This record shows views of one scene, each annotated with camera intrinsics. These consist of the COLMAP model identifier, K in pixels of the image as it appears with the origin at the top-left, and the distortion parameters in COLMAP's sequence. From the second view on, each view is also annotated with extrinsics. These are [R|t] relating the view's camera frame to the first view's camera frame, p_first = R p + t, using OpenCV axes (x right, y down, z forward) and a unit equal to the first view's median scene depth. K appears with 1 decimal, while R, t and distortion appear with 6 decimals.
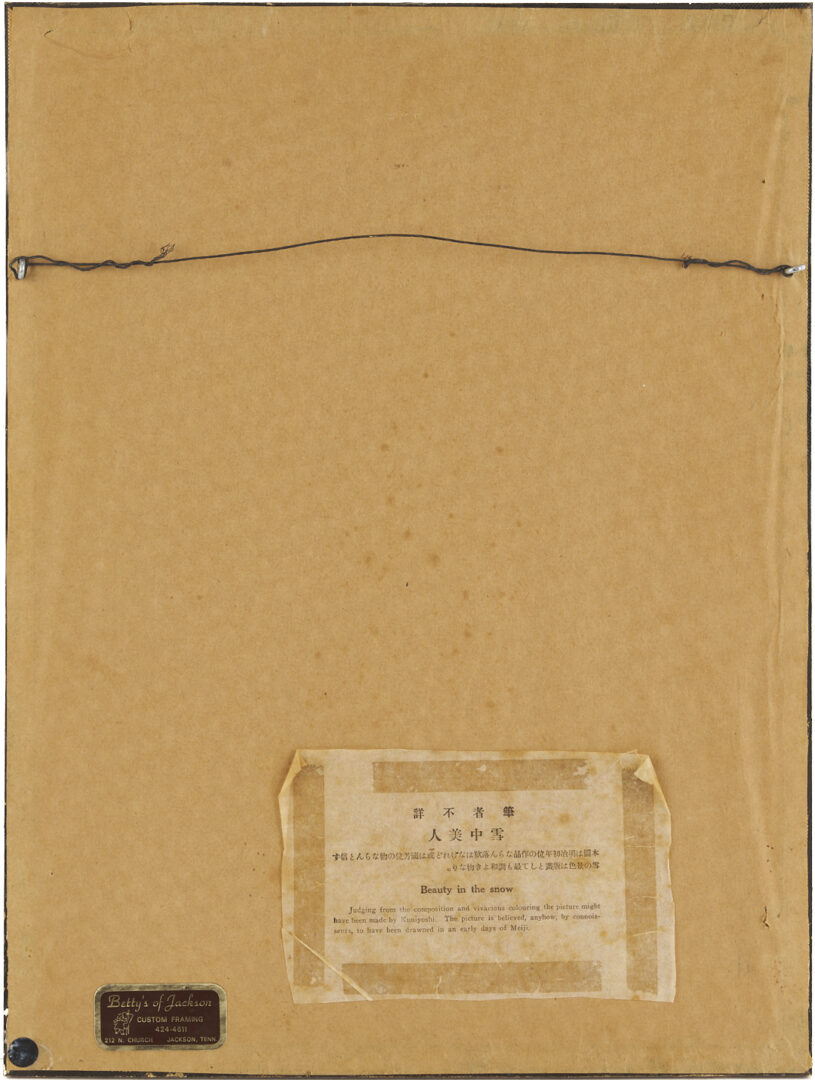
lens RADIAL K [[2833.3, 0, 406.6], [0, 2833.3, 540.7], [0, 0, 1]] dist [-0.020056, 0.000000]
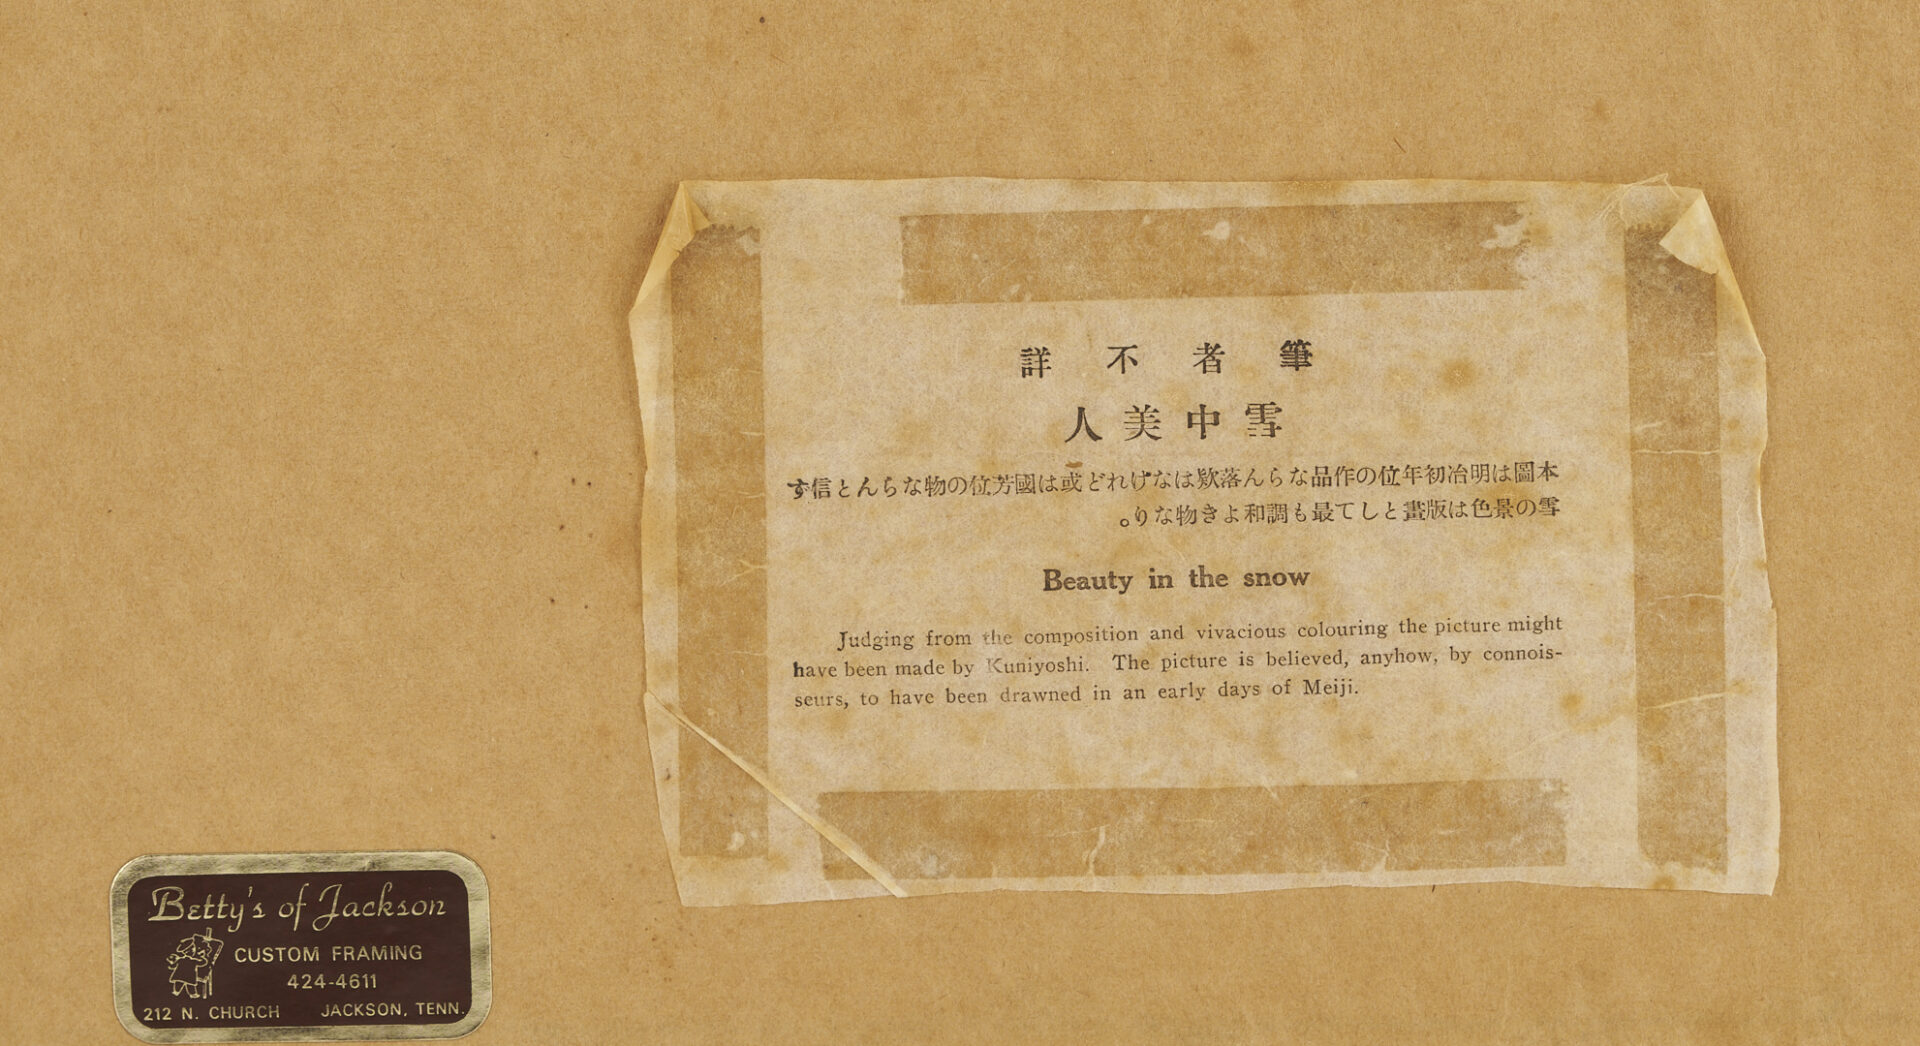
lens RADIAL K [[4905.8, 0, 961.3], [0, 4905.8, 523.7], [0, 0, 1]] dist [-0.015710, 0.000000]
pose [[0.998376, -0.008217, -0.056371, 0.028986], [0.014537, 0.993531, 0.112631, 0.048249], [0.055080, -0.113267, 0.992037, 0.402322]]
